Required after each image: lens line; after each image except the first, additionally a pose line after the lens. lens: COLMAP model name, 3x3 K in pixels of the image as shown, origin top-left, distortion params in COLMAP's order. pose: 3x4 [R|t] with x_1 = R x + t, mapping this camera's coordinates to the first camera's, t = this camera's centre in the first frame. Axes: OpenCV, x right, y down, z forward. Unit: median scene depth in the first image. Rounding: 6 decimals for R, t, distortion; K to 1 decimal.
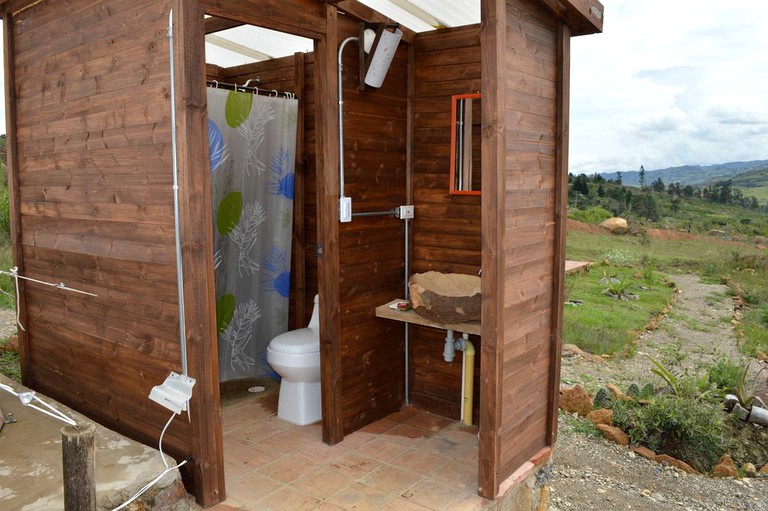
lens RADIAL K [[596.2, 0, 384.0], [0, 596.2, 255.5], [0, 0, 1]] dist [-0.079919, 0.007901]
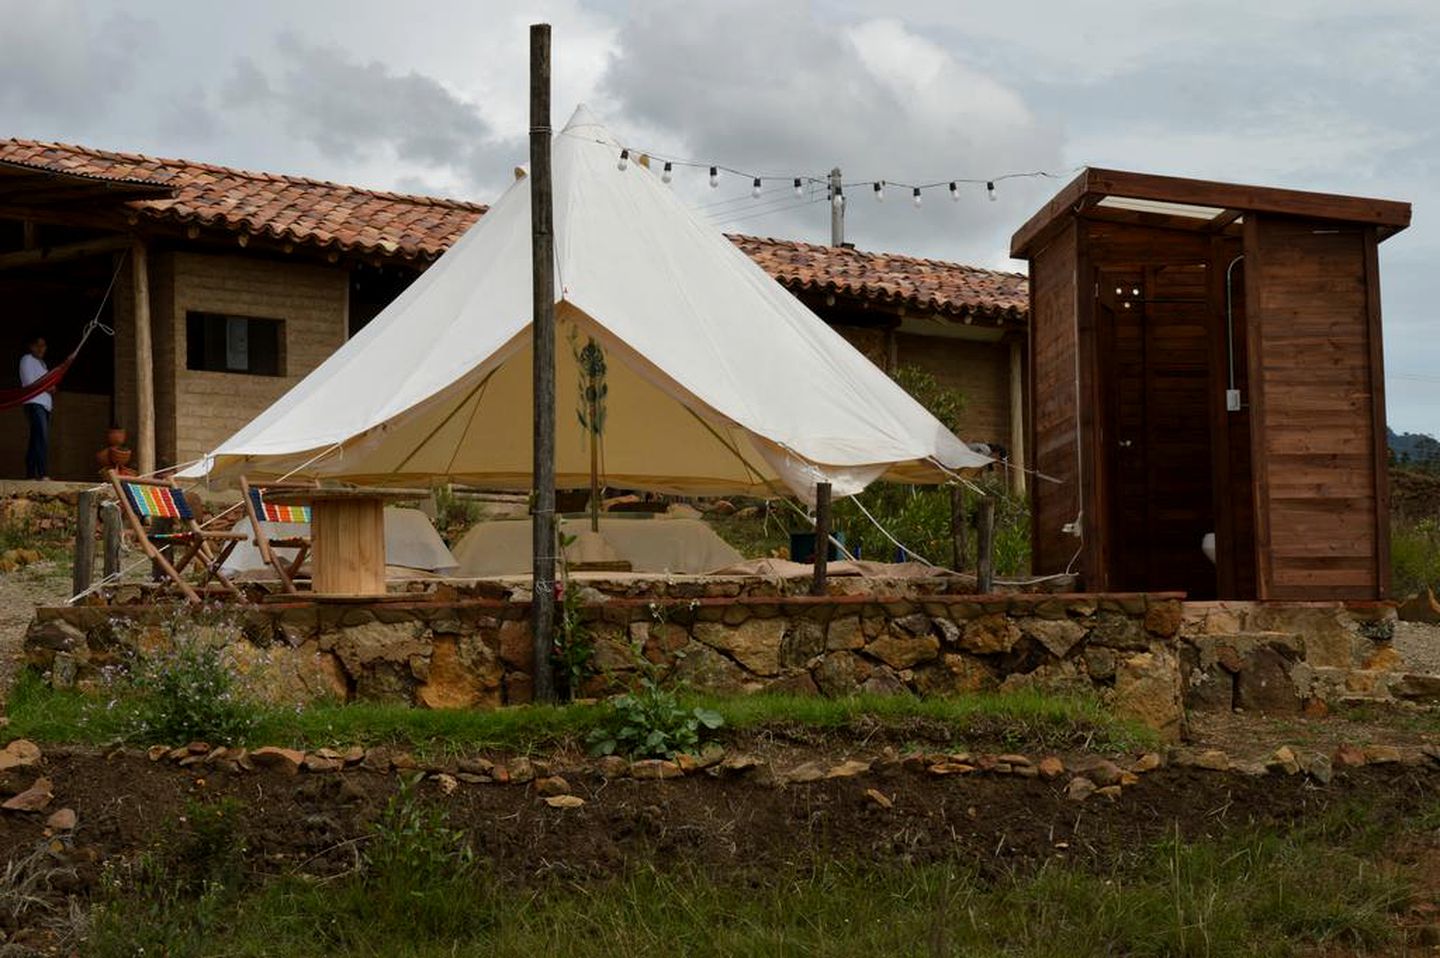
lens RADIAL K [[1118.0, 0, 720.0], [0, 1118.0, 479.0], [0, 0, 1]] dist [-0.079919, 0.007901]
pose [[0.587154, -0.003336, -0.809468, 1.097022], [-0.087430, 0.993880, -0.067514, 0.313115], [0.804740, 0.110413, 0.583269, -1.070120]]
